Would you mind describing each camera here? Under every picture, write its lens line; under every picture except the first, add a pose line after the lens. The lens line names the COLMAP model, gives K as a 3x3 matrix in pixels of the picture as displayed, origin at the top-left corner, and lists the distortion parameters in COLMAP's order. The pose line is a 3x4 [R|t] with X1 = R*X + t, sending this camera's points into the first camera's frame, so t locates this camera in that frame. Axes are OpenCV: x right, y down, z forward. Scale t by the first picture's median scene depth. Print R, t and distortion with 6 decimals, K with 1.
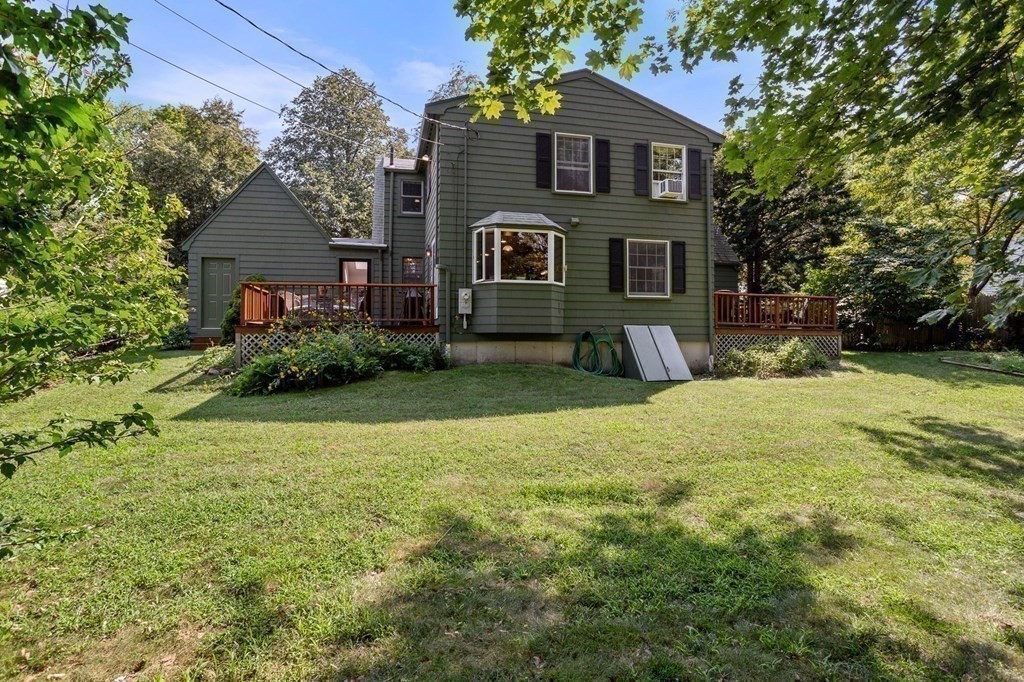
lens RADIAL K [[500.5, 0, 509.1], [0, 500.5, 331.4], [0, 0, 1]] dist [-0.040545, 0.025333]
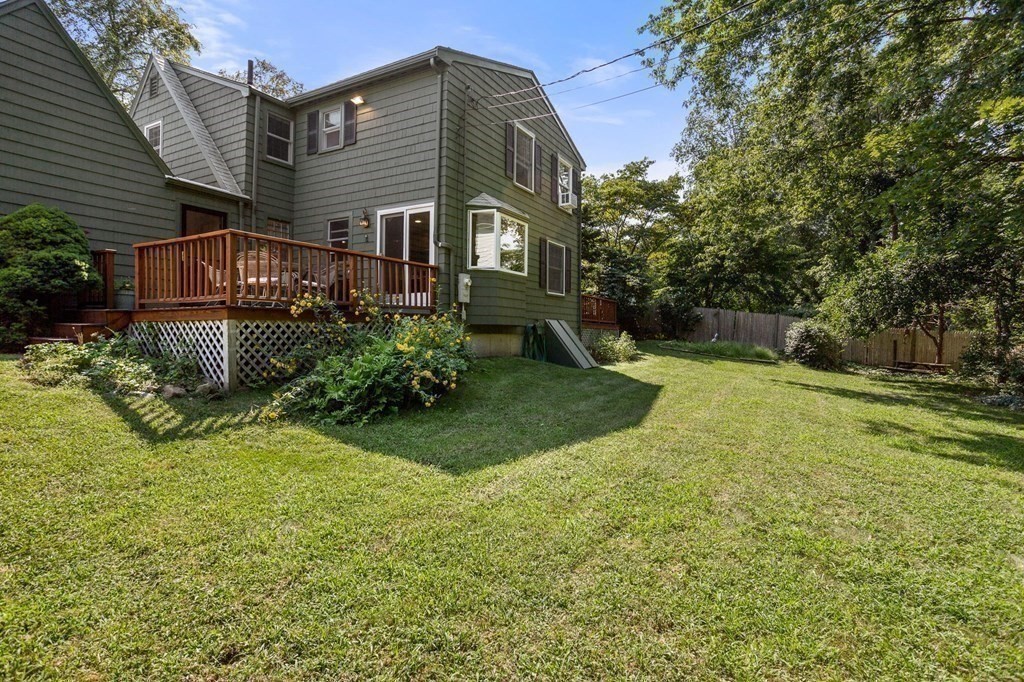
lens RADIAL K [[500.5, 0, 509.1], [0, 500.5, 331.4], [0, 0, 1]] dist [-0.040545, 0.025333]
pose [[0.683680, 0.004195, 0.729770, -0.621823], [-0.015268, 0.999847, 0.008556, 0.006635], [-0.729622, -0.016992, 0.683639, 0.310612]]
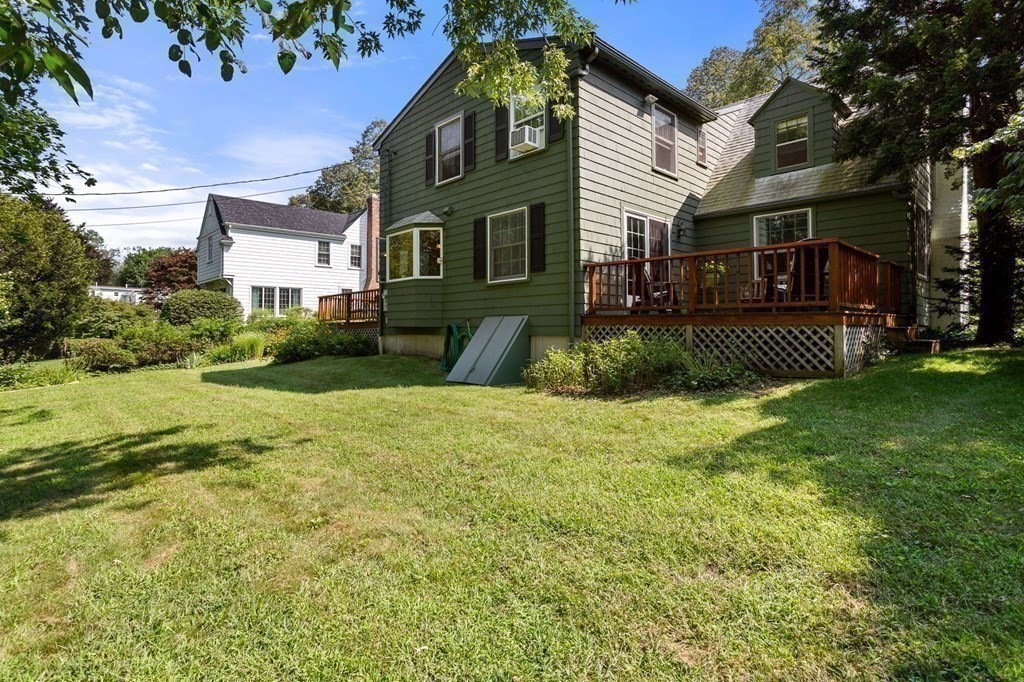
lens RADIAL K [[500.5, 0, 509.1], [0, 500.5, 331.4], [0, 0, 1]] dist [-0.040545, 0.025333]
pose [[0.521347, 0.000973, -0.853344, 1.005314], [0.016282, 0.999806, 0.011087, 0.004799], [0.853189, -0.019674, 0.521230, 0.583917]]
